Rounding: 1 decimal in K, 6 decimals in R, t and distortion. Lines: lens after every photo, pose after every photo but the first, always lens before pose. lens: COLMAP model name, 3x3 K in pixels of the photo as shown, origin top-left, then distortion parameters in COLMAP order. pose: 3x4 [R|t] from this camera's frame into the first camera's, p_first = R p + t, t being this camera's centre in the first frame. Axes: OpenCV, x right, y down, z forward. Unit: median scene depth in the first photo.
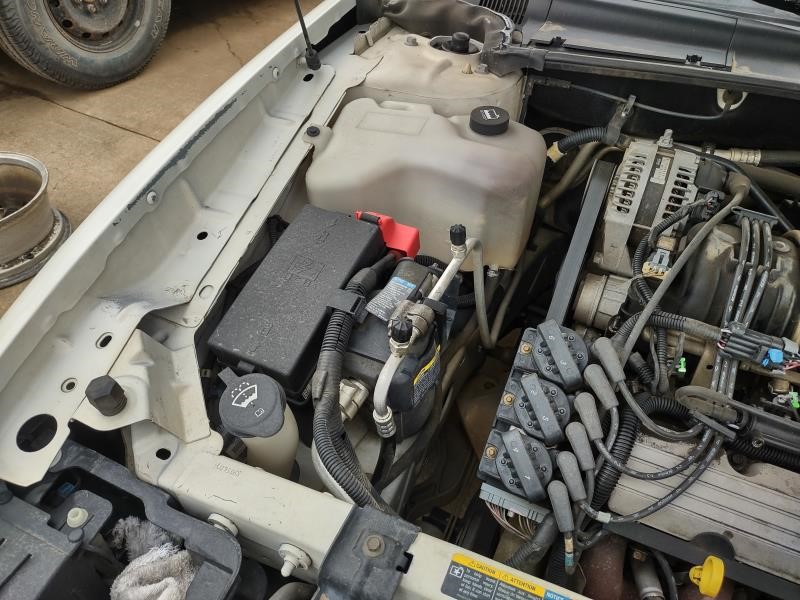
lens RADIAL K [[610.1, 0, 402.6], [0, 610.1, 304.5], [0, 0, 1]] dist [0.046939, -0.054087]
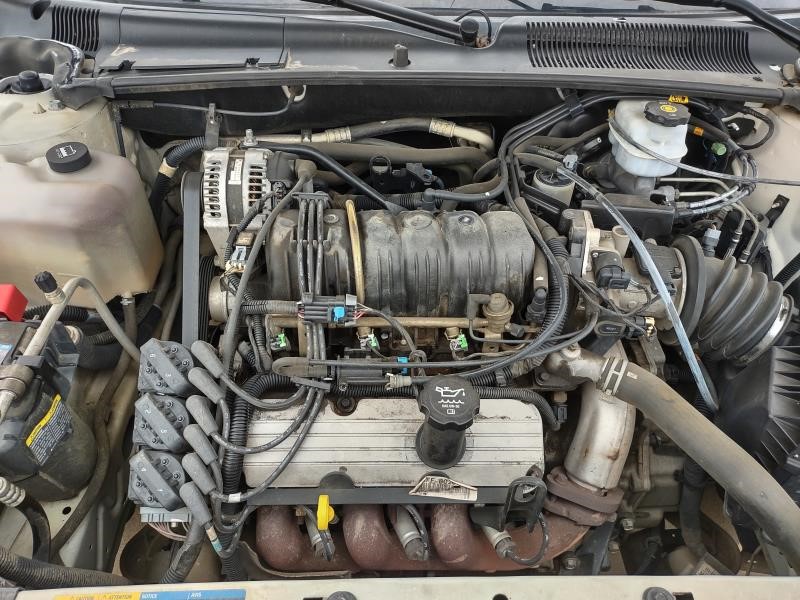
lens RADIAL K [[610.1, 0, 400.6], [0, 610.1, 304.2], [0, 0, 1]] dist [0.046939, -0.054087]
pose [[0.905082, -0.296446, 0.304870, 0.293325], [0.290276, 0.954630, 0.066495, 0.020045], [-0.310750, 0.028313, 0.950070, -0.127666]]
